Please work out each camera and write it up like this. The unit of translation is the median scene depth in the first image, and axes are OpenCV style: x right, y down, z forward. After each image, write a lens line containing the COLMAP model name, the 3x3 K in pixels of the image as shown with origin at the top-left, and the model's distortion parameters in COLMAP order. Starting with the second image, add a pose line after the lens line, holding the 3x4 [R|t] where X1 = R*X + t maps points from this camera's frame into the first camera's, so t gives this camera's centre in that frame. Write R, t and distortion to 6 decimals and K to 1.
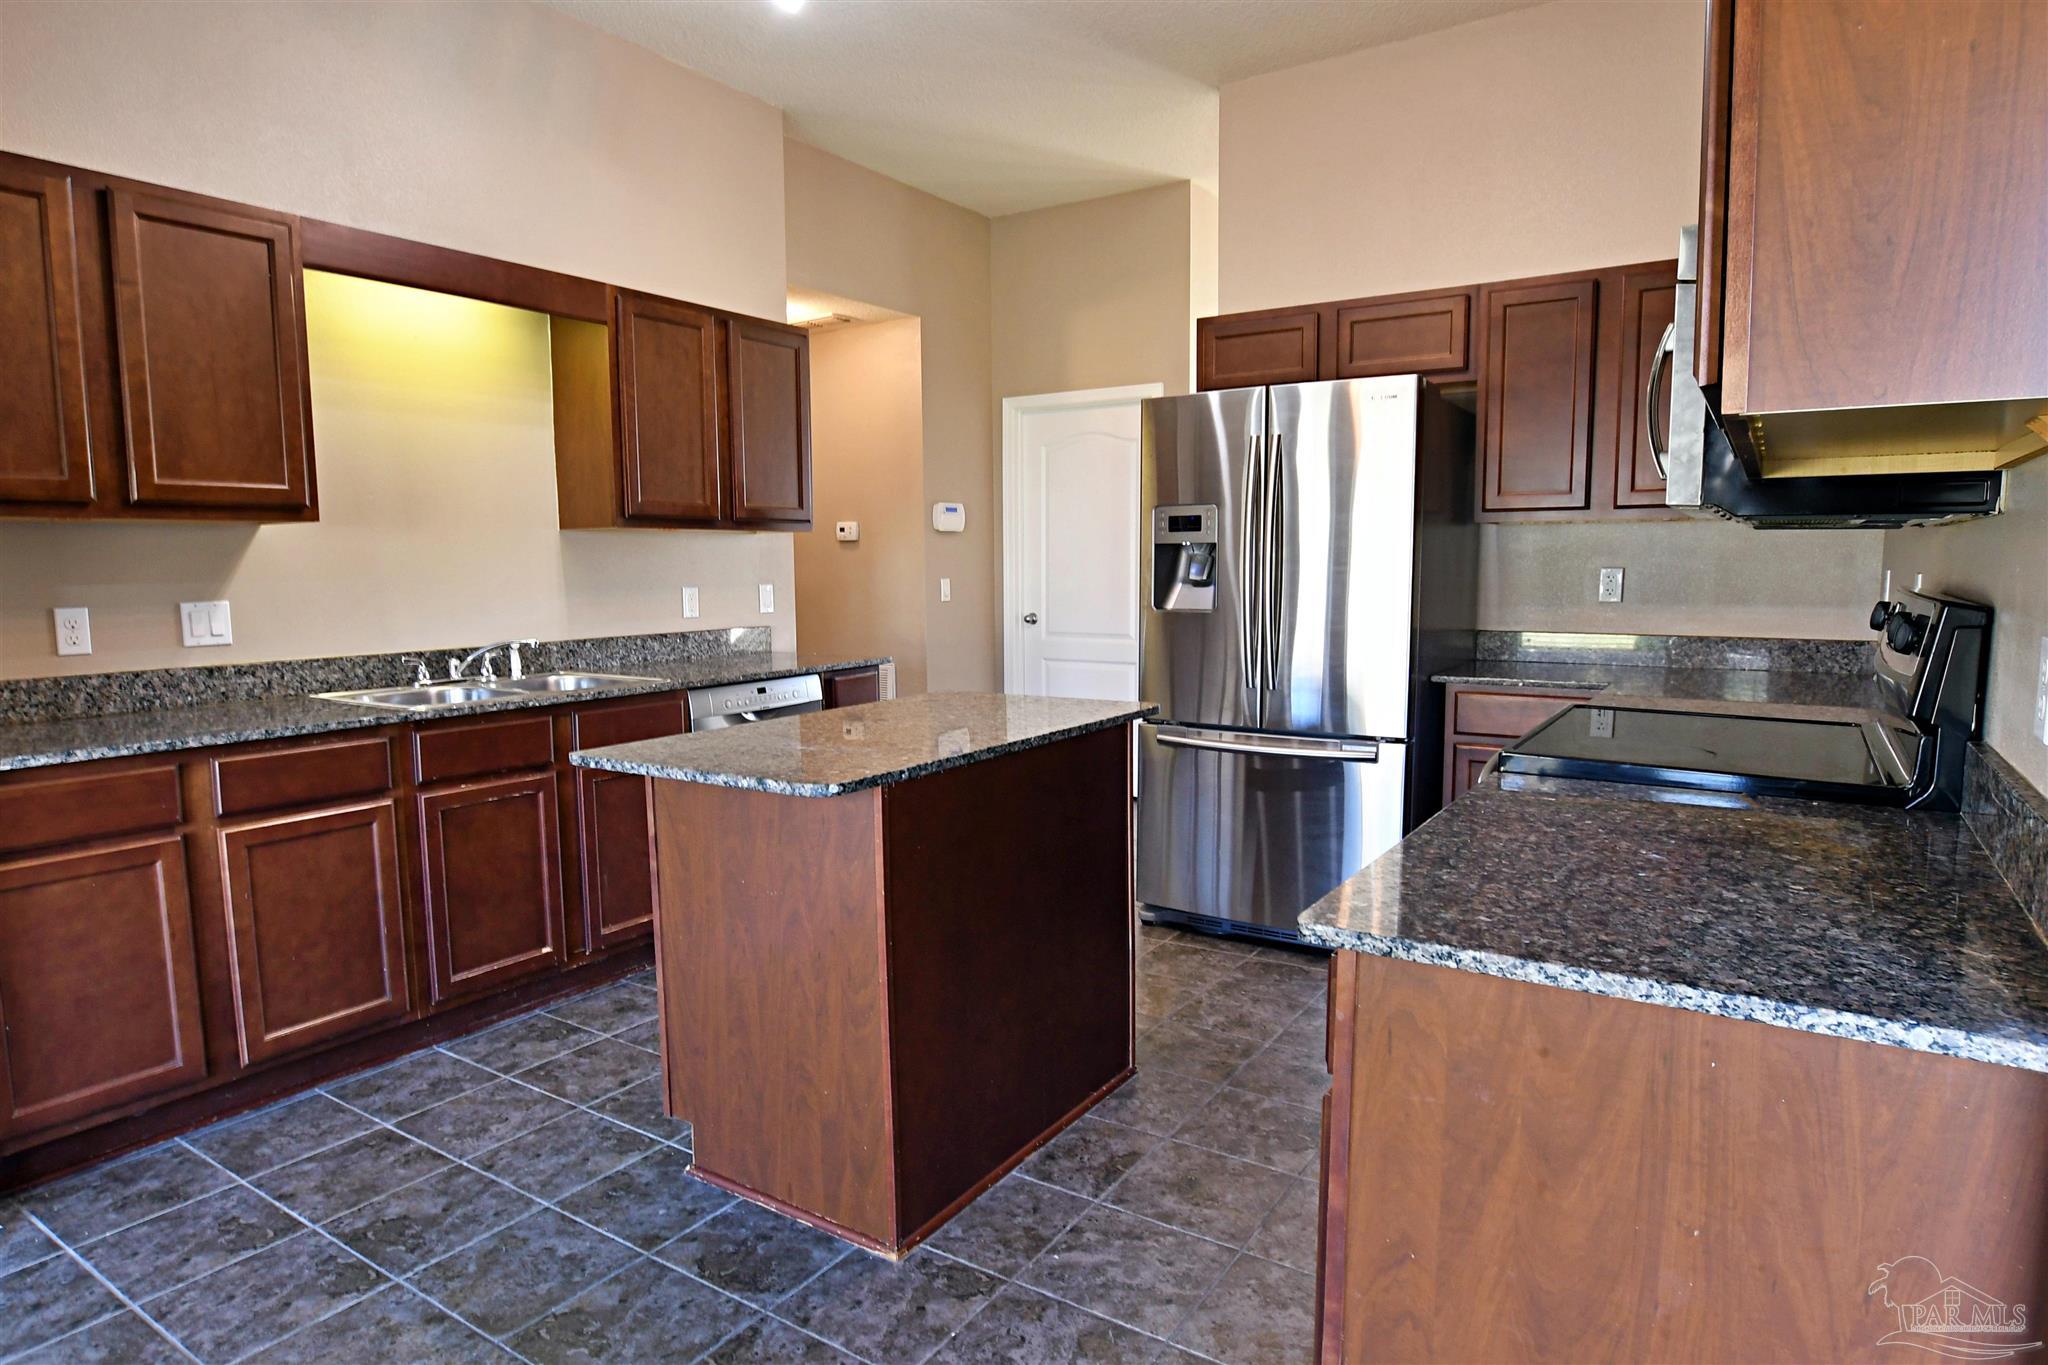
lens RADIAL K [[1165.5, 0, 1026.1], [0, 1165.5, 685.0], [0, 0, 1]] dist [-0.028311, 0.000452]
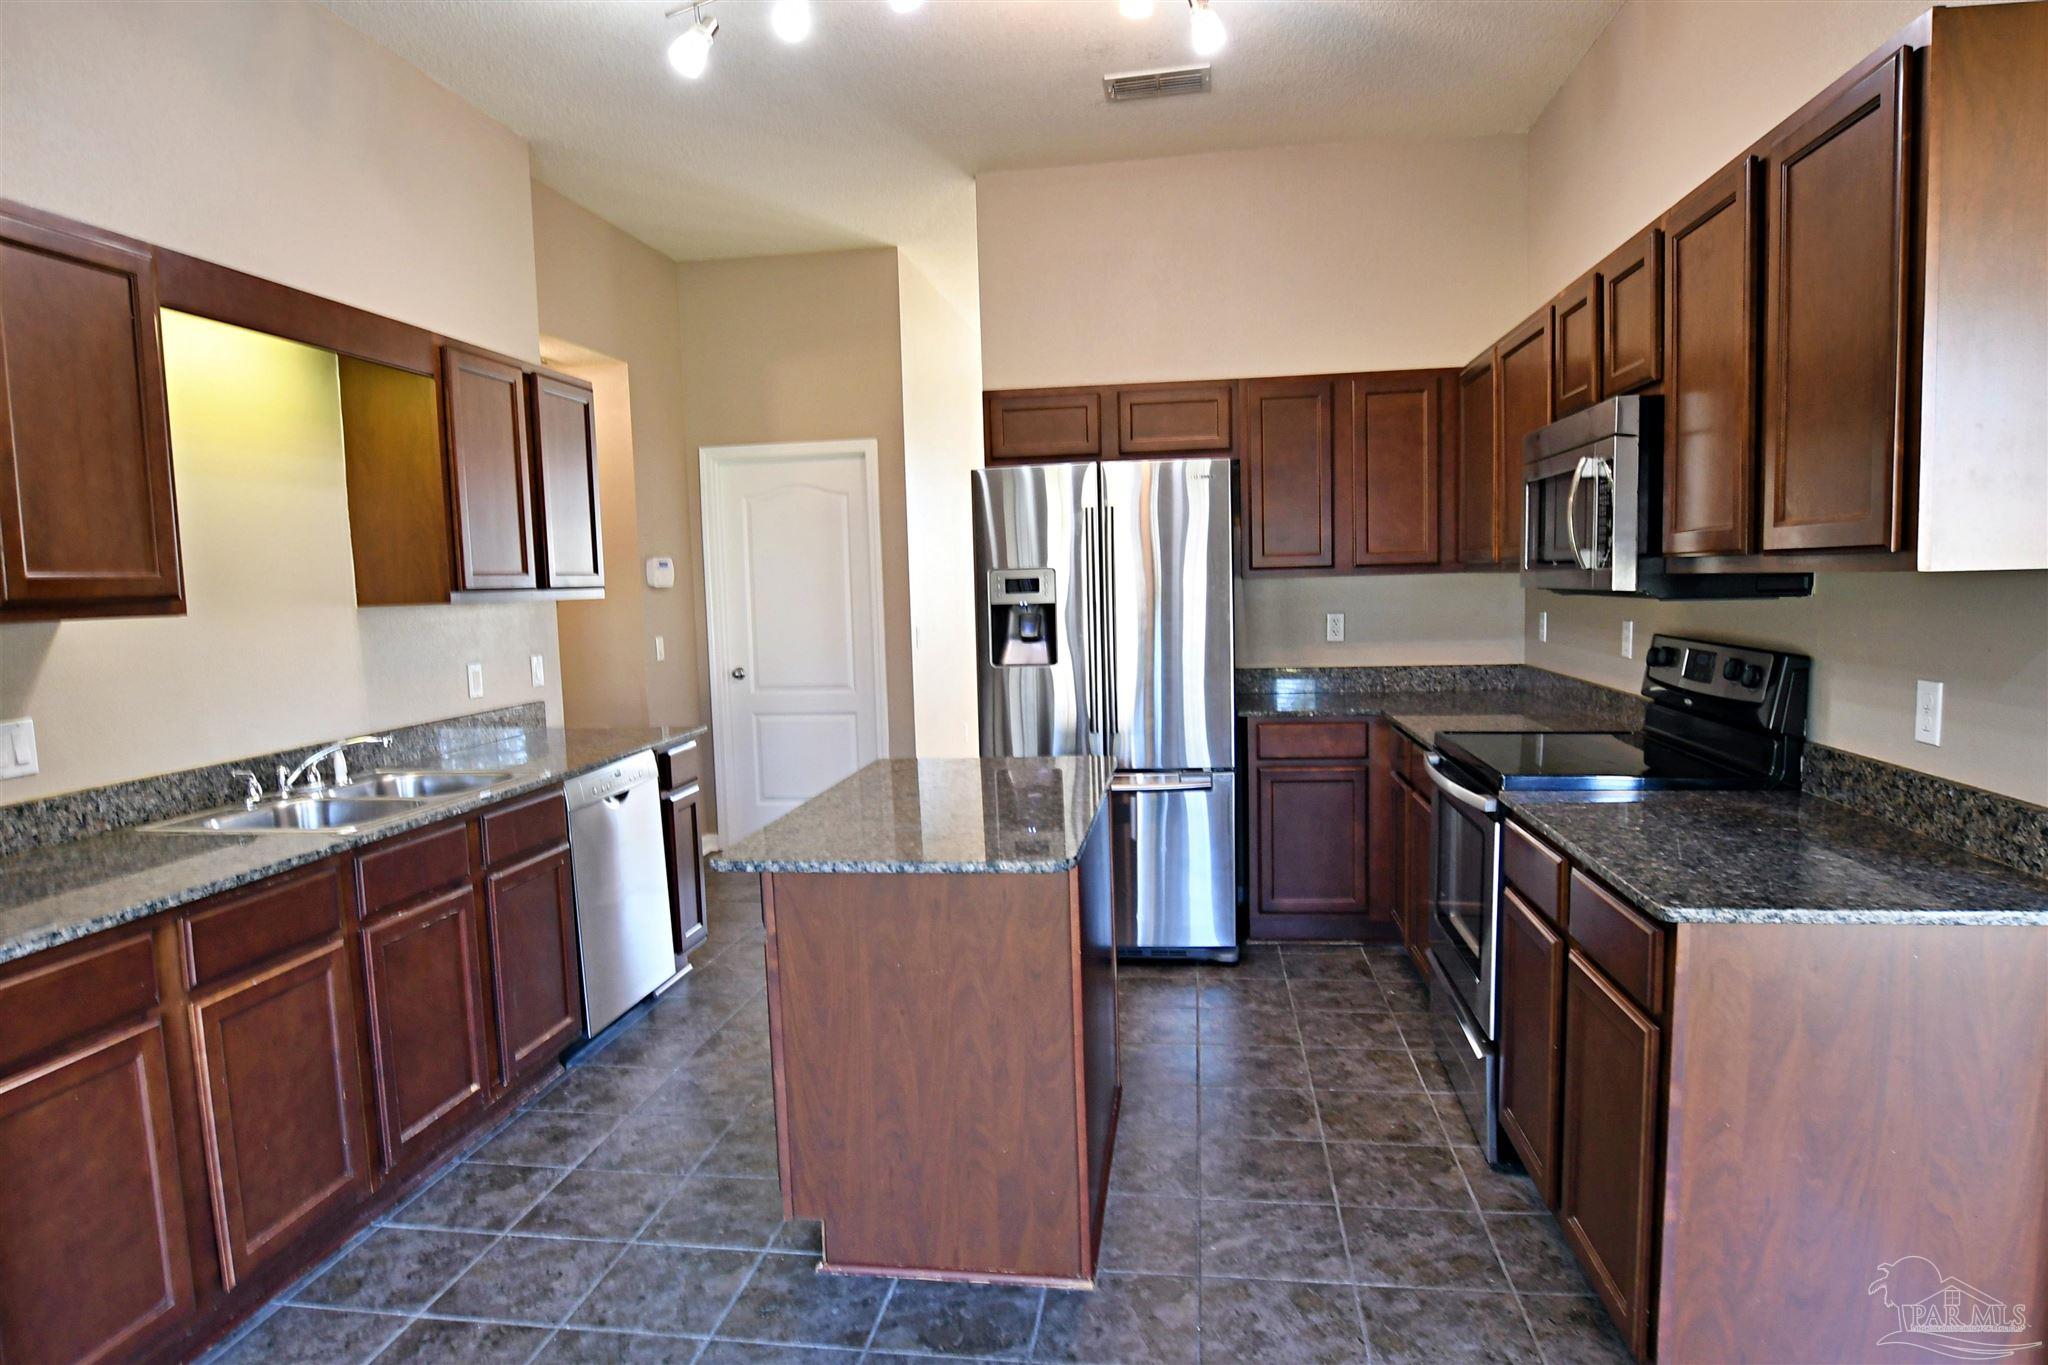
lens RADIAL K [[1165.5, 0, 1081.0], [0, 1165.5, 692.3], [0, 0, 1]] dist [-0.028311, 0.000452]
pose [[0.905836, -0.057059, 0.419769, -0.435209], [0.066351, 0.997768, -0.007556, -0.044062], [-0.418400, 0.034697, 0.907600, -0.004082]]
